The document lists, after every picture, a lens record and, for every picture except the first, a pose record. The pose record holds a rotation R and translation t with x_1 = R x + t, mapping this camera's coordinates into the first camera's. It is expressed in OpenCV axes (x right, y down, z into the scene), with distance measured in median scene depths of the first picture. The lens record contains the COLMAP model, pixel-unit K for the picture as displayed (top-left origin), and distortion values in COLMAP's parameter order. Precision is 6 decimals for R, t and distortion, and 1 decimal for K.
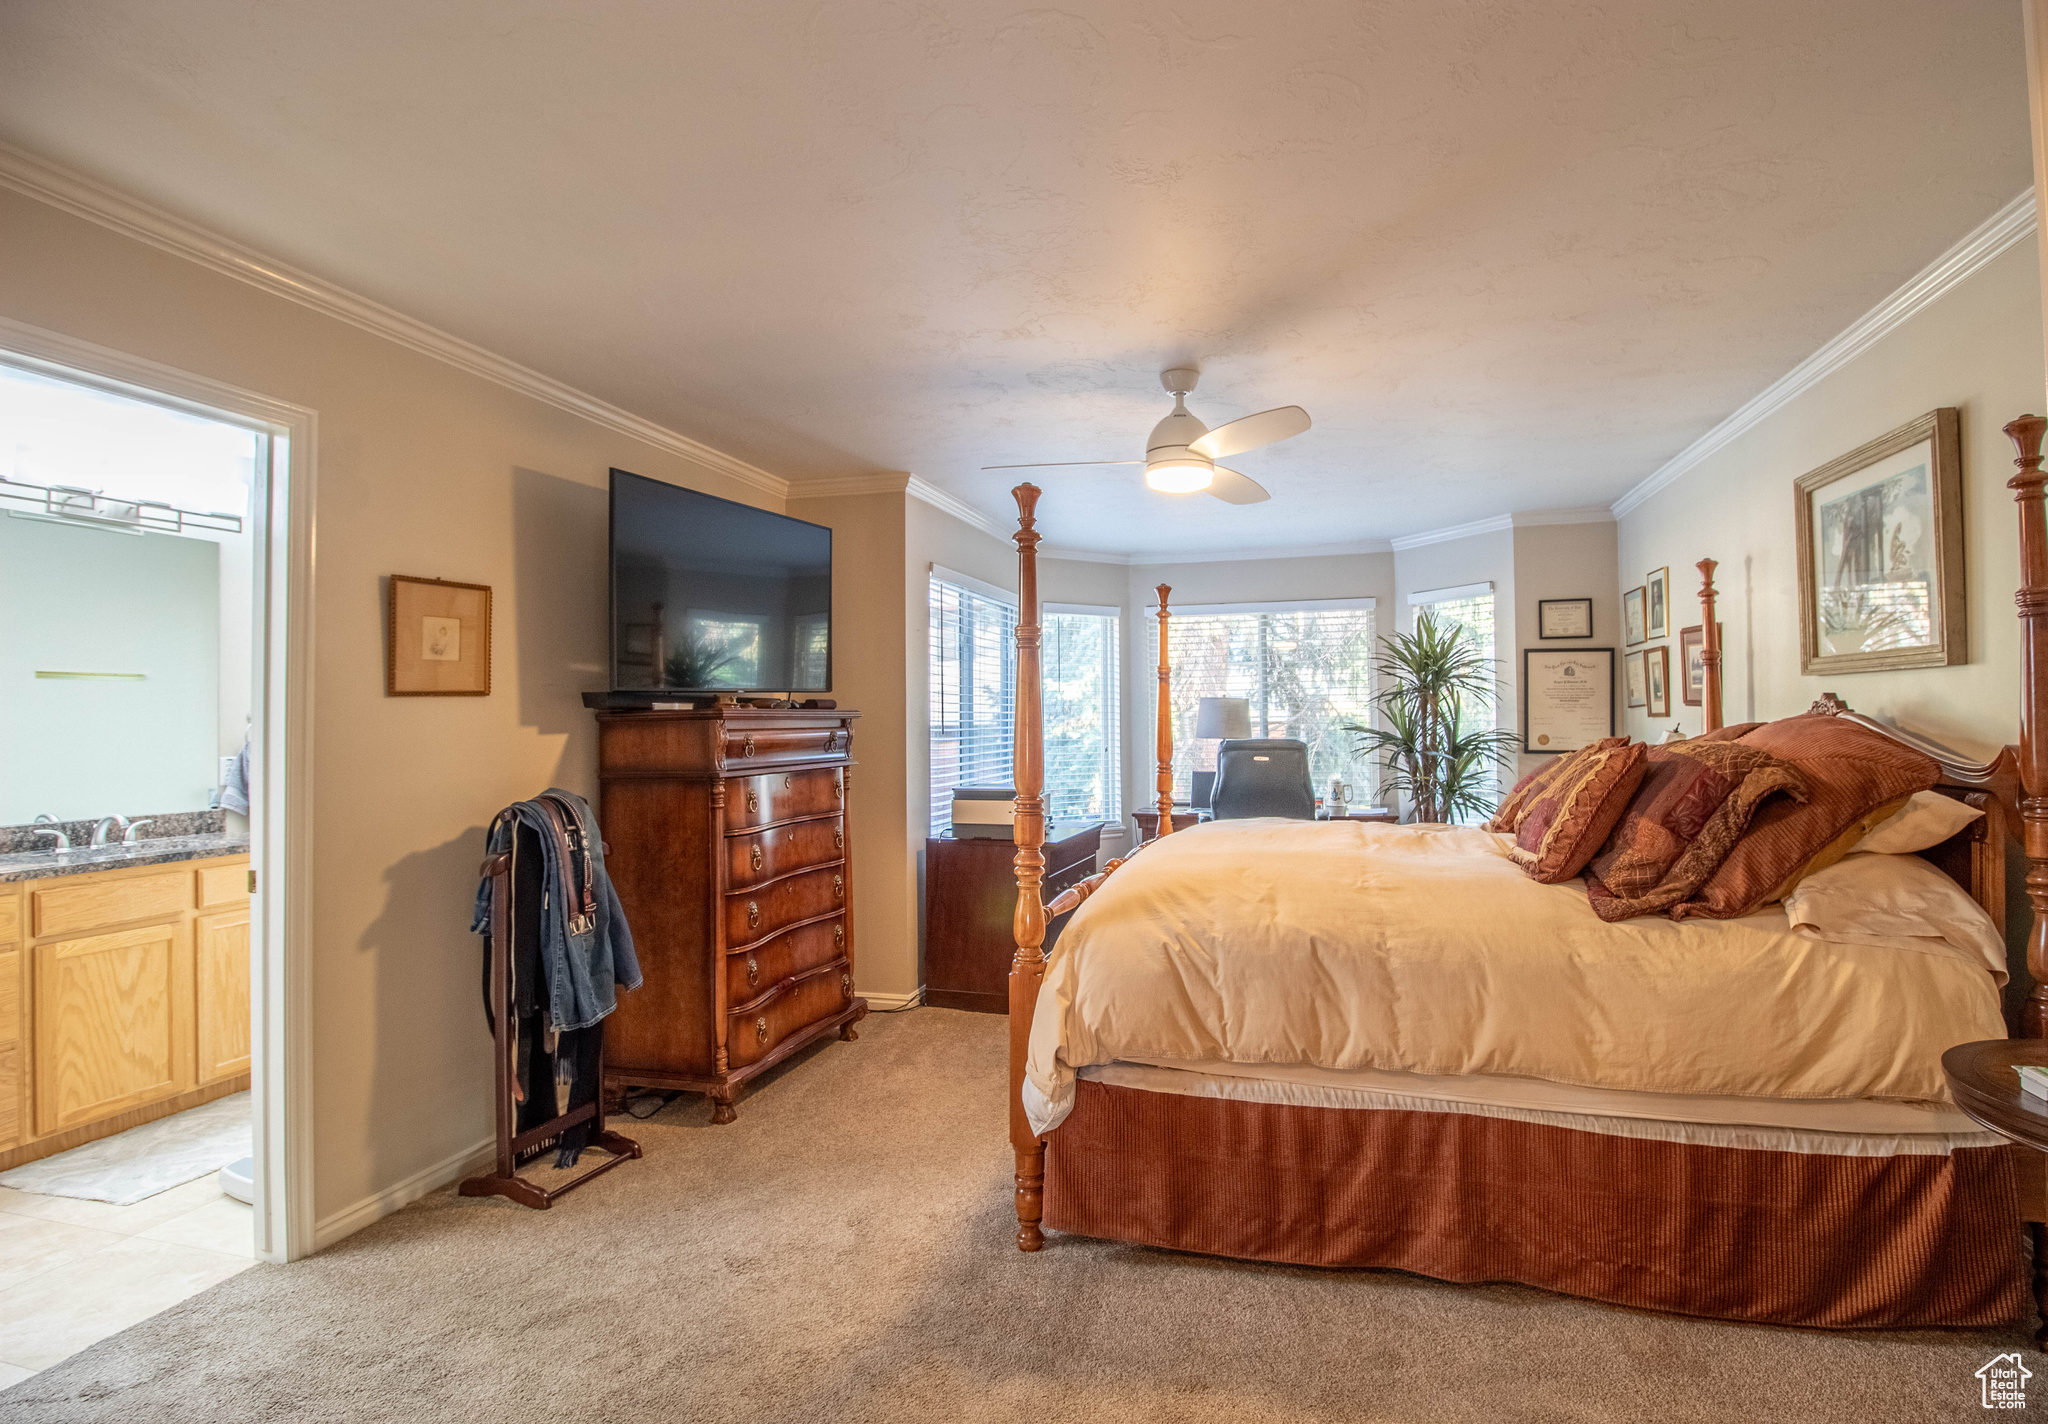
lens RADIAL K [[979.1, 0, 1024.0], [0, 979.1, 712.0], [0, 0, 1]] dist [-0.000853, -0.000079]
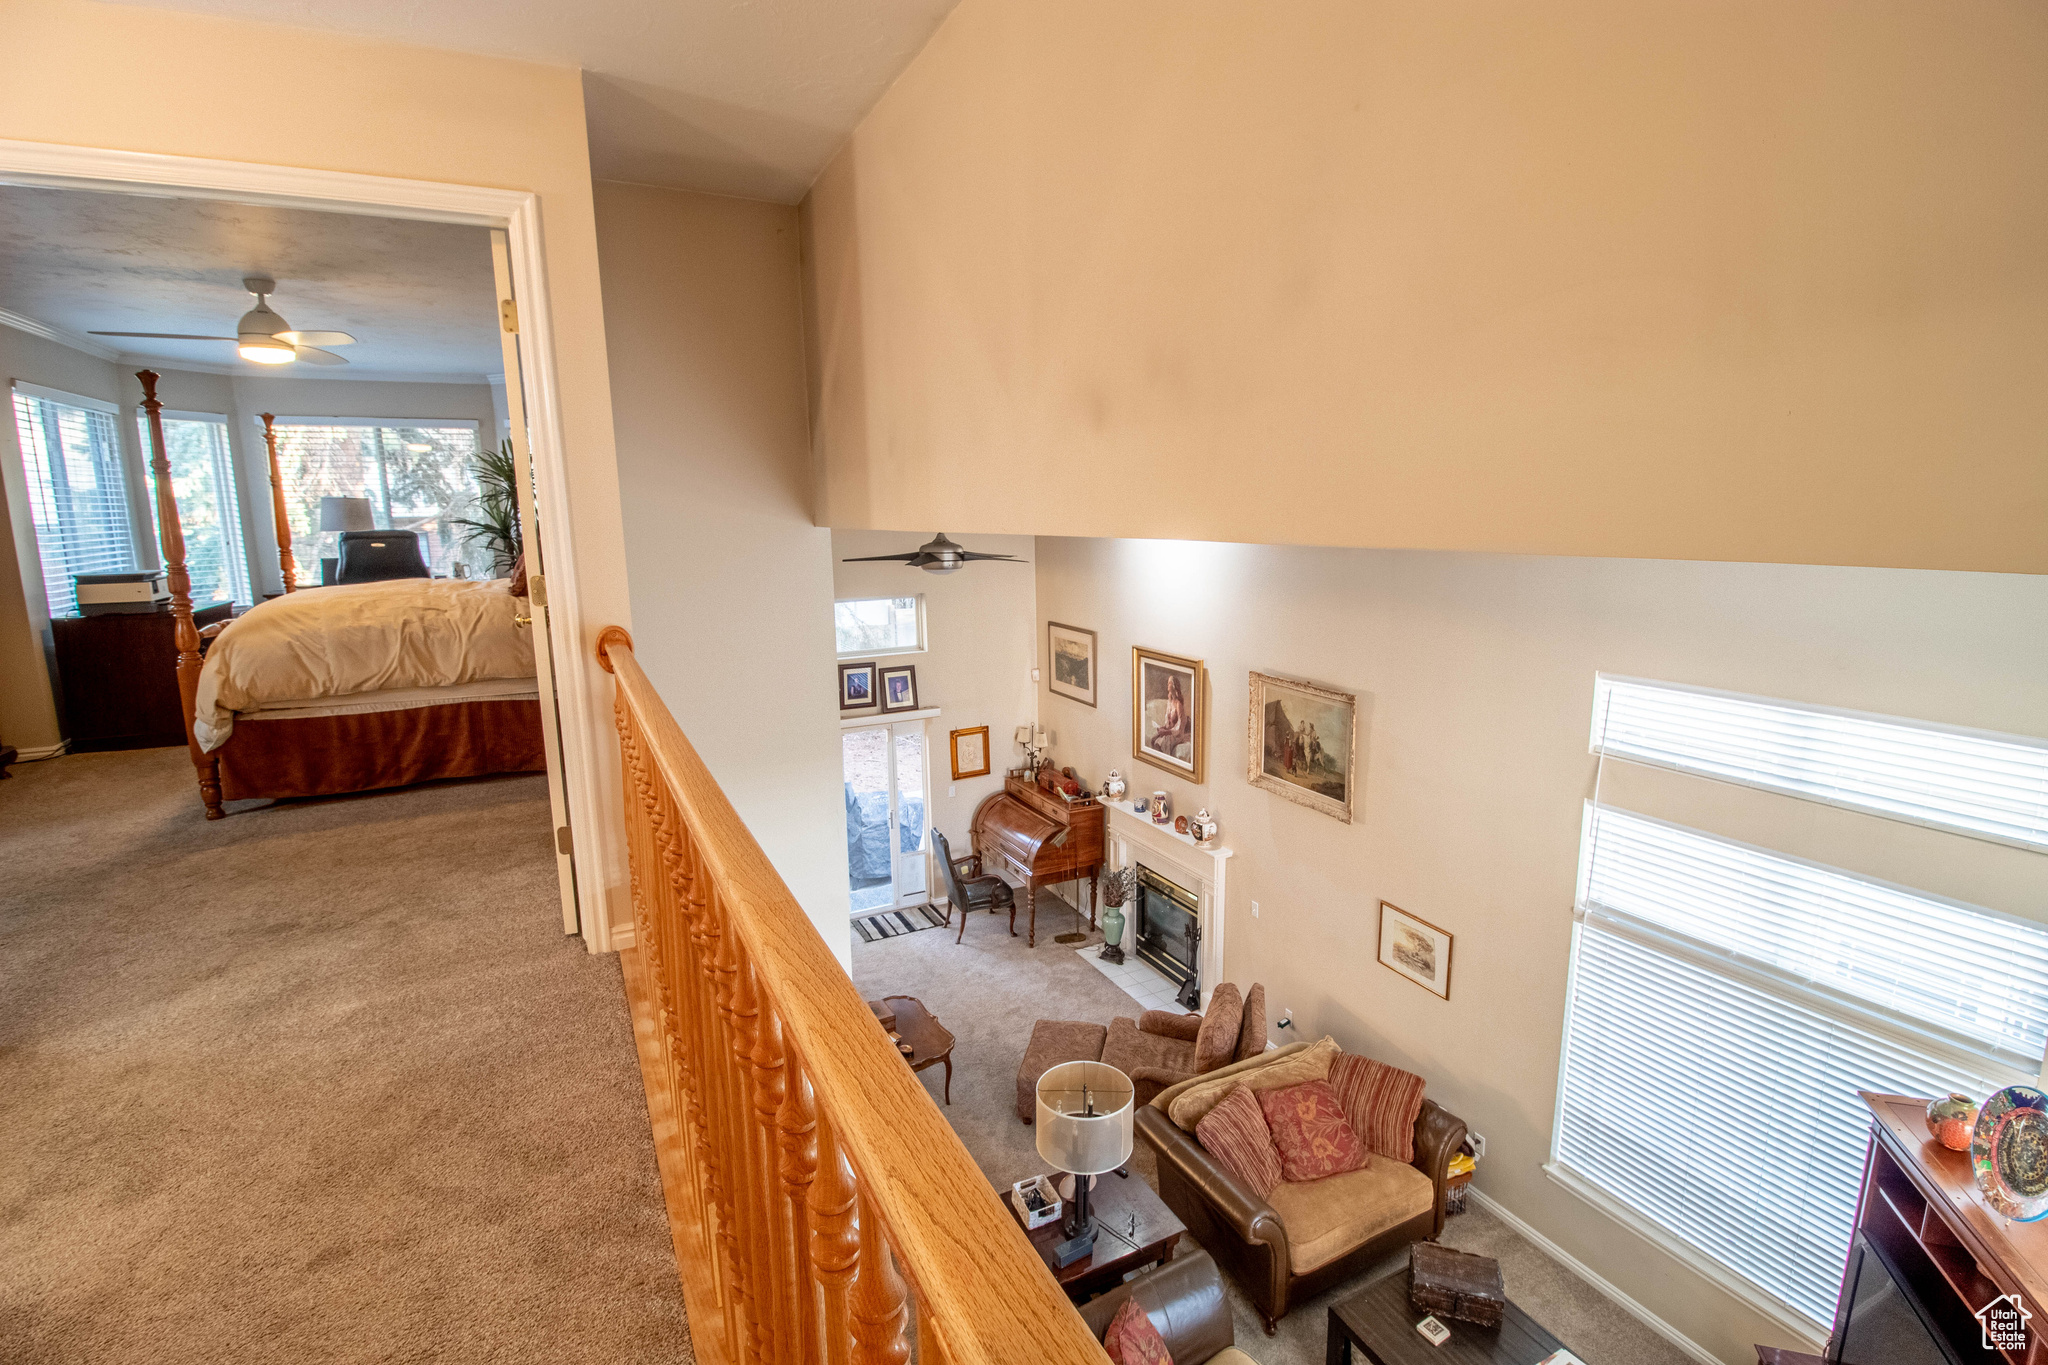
lens RADIAL K [[945.7, 0, 1047.5], [0, 945.7, 672.2], [0, 0, 1]] dist [-0.000119, -0.011802]
pose [[0.696937, -0.121019, 0.706847, -0.078364], [-0.003261, 0.985113, 0.171876, -0.008028], [-0.717125, -0.122092, 0.686167, -0.846083]]
